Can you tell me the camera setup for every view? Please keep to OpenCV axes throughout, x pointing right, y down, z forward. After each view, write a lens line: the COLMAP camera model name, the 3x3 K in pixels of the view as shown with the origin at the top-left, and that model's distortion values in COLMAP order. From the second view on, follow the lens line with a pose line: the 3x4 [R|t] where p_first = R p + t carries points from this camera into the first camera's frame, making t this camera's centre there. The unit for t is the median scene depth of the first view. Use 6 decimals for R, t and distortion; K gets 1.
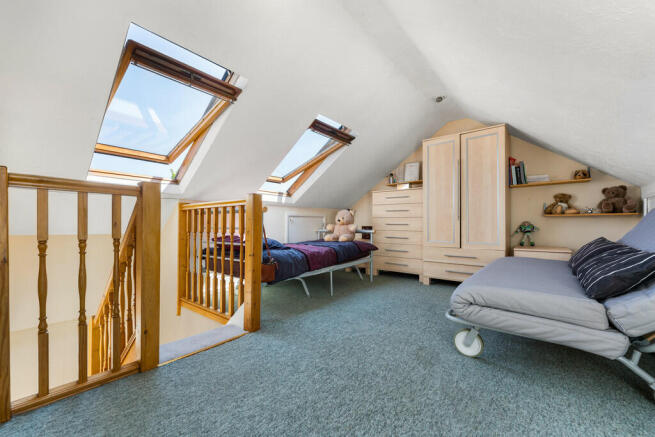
lens RADIAL K [[265.9, 0, 329.7], [0, 265.9, 223.5], [0, 0, 1]] dist [-0.002429, -0.000841]
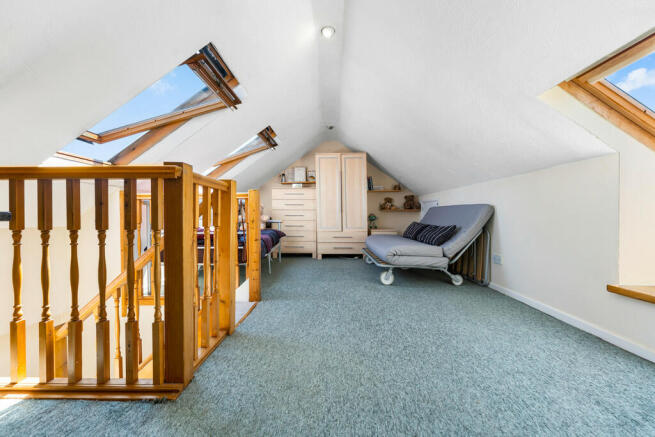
lens RADIAL K [[265.9, 0, 322.9], [0, 265.9, 216.7], [0, 0, 1]] dist [-0.002429, -0.000841]
pose [[0.789375, -0.002086, 0.613907, -0.521537], [0.000015, 0.999994, 0.003379, 0.006444], [-0.613911, -0.002658, 0.789371, -0.104772]]
